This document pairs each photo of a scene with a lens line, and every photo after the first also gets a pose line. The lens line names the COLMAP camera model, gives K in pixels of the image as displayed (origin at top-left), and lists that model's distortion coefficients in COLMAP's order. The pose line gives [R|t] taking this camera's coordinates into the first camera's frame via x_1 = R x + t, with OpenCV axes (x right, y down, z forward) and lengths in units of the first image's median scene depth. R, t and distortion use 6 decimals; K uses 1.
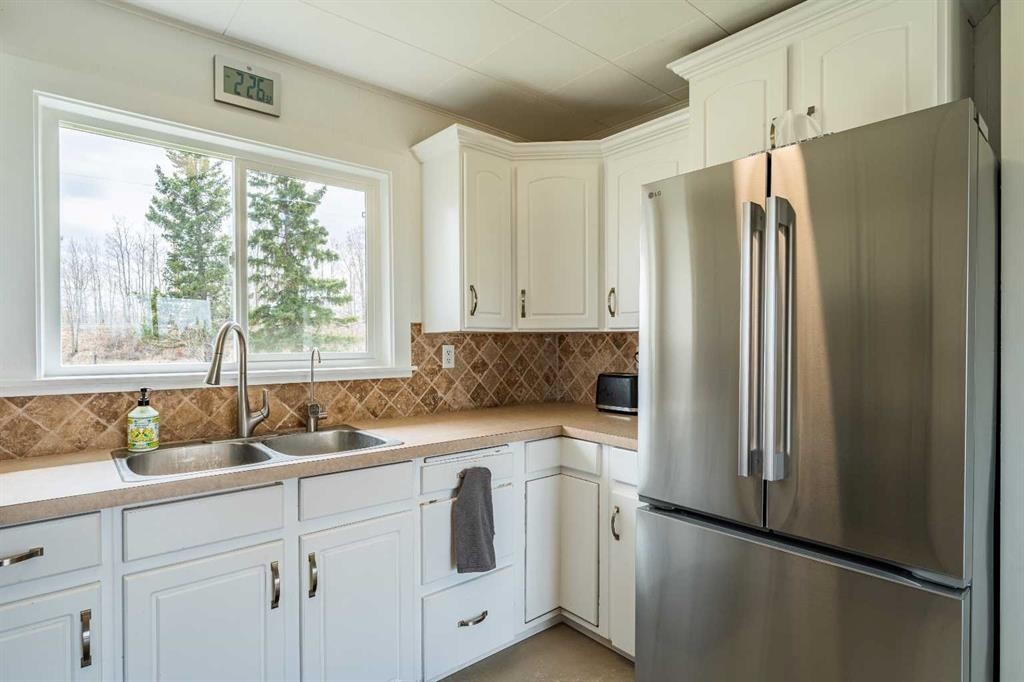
lens RADIAL K [[520.0, 0, 507.0], [0, 520.0, 346.9], [0, 0, 1]] dist [-0.000951, 0.001155]
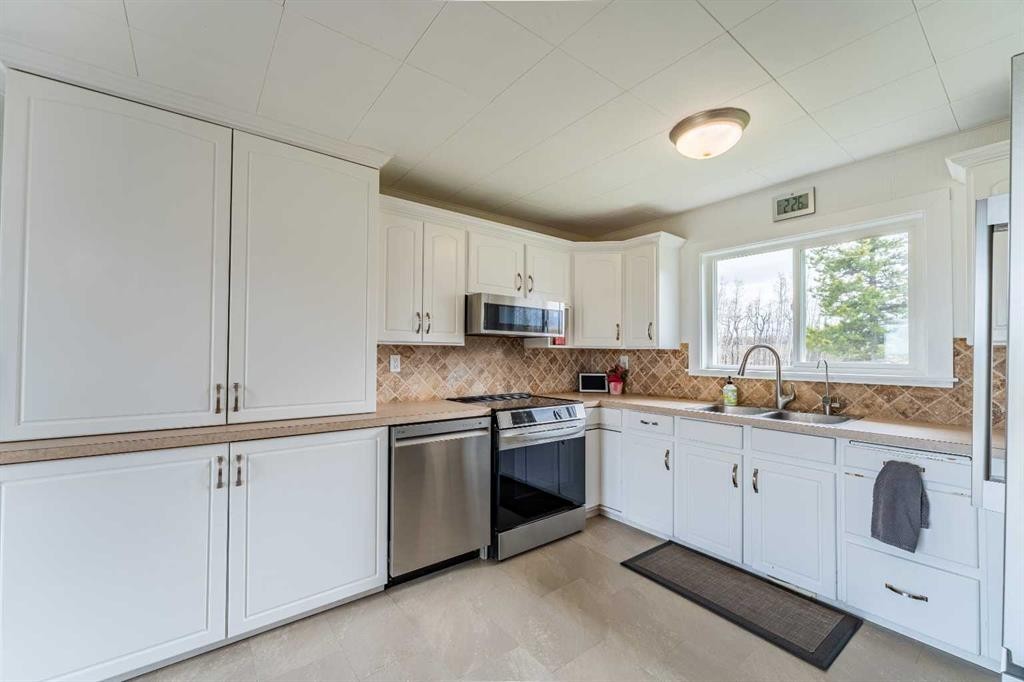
lens RADIAL K [[413.2, 0, 506.2], [0, 413.2, 345.8], [0, 0, 1]] dist [-0.000929, -0.000335]
pose [[-0.057683, -0.018824, -0.998157, 0.919963], [-0.015357, 0.999721, -0.017966, -0.000461], [0.998217, 0.014292, -0.057956, 0.152650]]
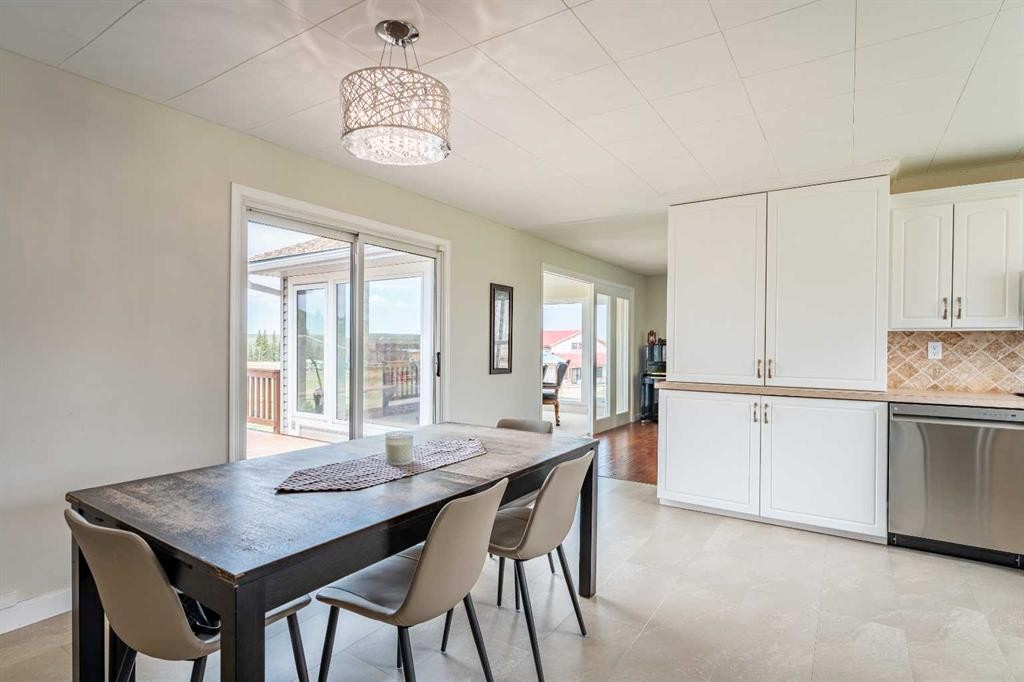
lens RADIAL K [[520.0, 0, 507.0], [0, 520.0, 346.9], [0, 0, 1]] dist [-0.000951, 0.001155]
pose [[-0.959679, -0.004177, -0.281067, 1.408023], [-0.008959, 0.999836, 0.015728, 0.014655], [0.280955, 0.017612, -0.959559, 0.983697]]
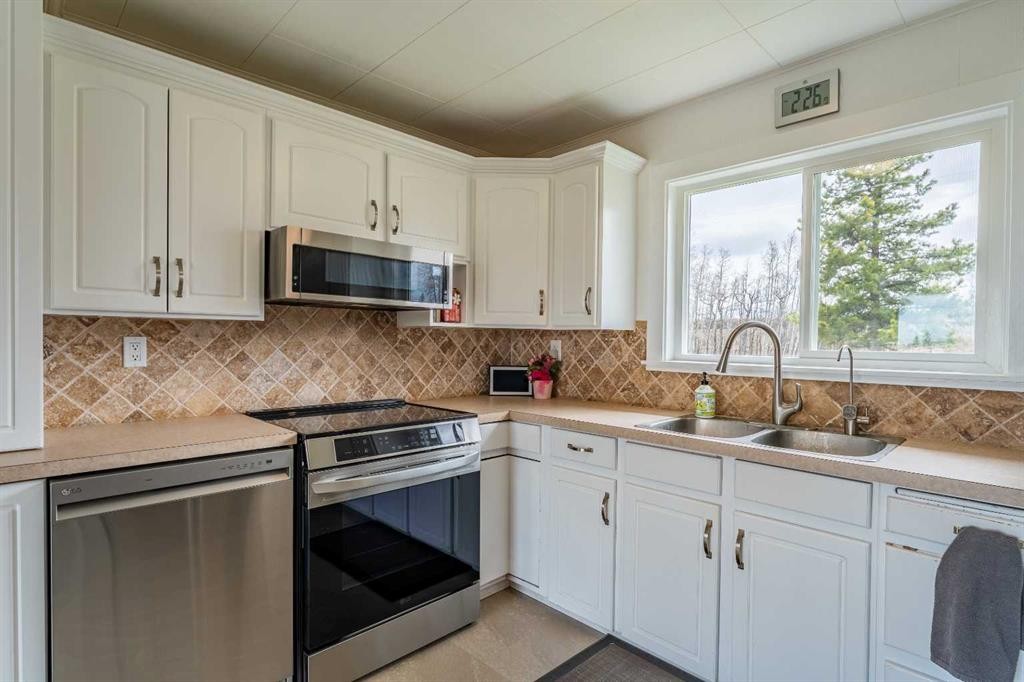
lens RADIAL K [[520.0, 0, 507.0], [0, 520.0, 346.9], [0, 0, 1]] dist [-0.000951, 0.001155]
pose [[0.061886, 0.017427, -0.997931, 0.549949], [-0.019588, 0.999676, 0.016243, 0.001317], [0.997891, 0.018542, 0.062207, 0.341651]]
